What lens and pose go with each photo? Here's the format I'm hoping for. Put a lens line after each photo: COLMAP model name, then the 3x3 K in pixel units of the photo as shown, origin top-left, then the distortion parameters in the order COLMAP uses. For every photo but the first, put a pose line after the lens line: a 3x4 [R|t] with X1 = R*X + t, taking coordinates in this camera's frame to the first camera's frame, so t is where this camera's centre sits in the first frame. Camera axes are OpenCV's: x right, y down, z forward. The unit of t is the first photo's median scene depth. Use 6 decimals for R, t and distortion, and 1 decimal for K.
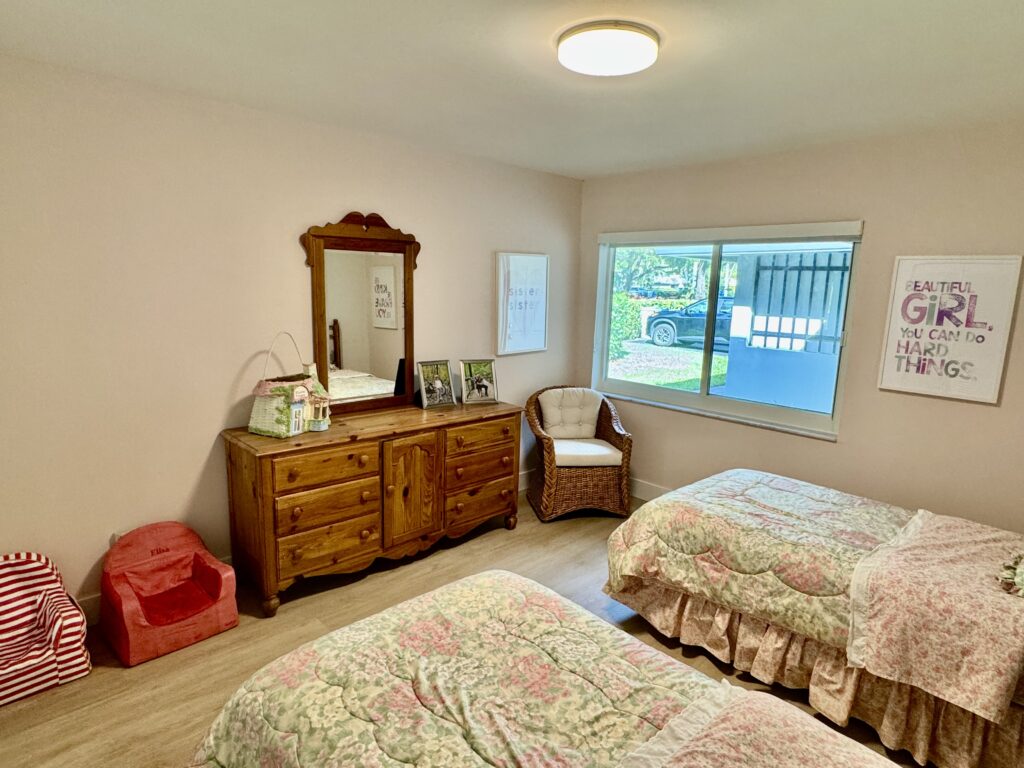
lens RADIAL K [[592.6, 0, 508.2], [0, 592.6, 383.5], [0, 0, 1]] dist [-0.007531, -0.001123]
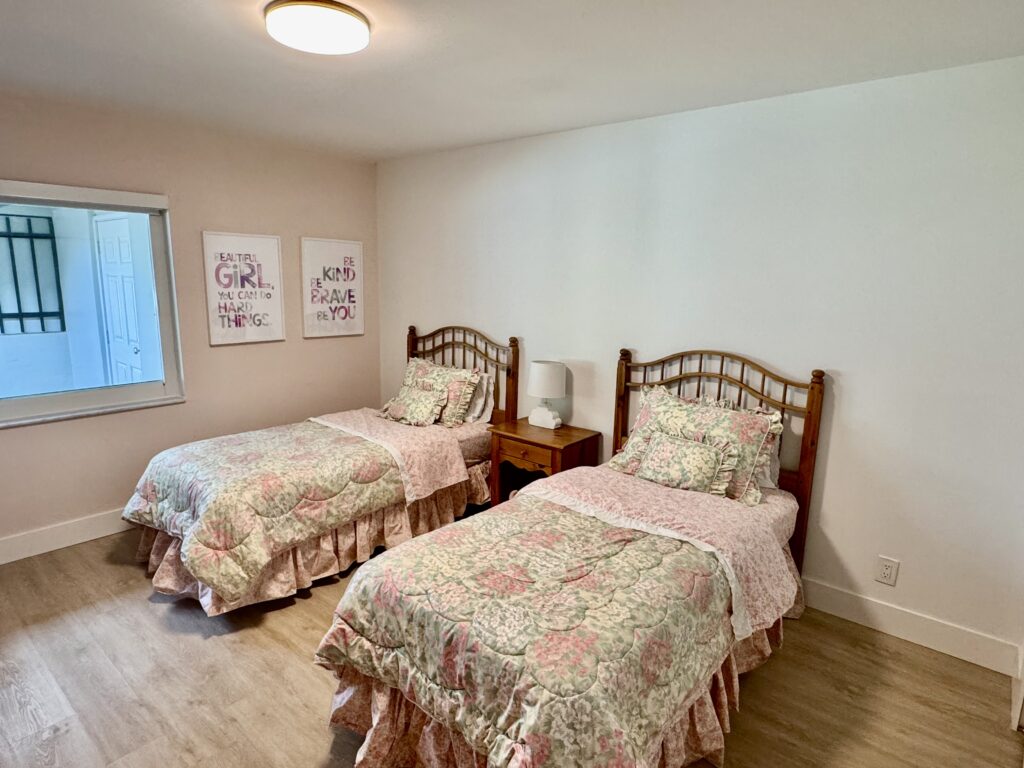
lens RADIAL K [[592.6, 0, 508.3], [0, 592.6, 384.9], [0, 0, 1]] dist [-0.007531, -0.001123]
pose [[-0.103908, -0.217486, 0.970517, -0.732482], [0.150513, 0.961122, 0.231495, -0.123616], [-0.983132, 0.170130, -0.067134, 0.639043]]
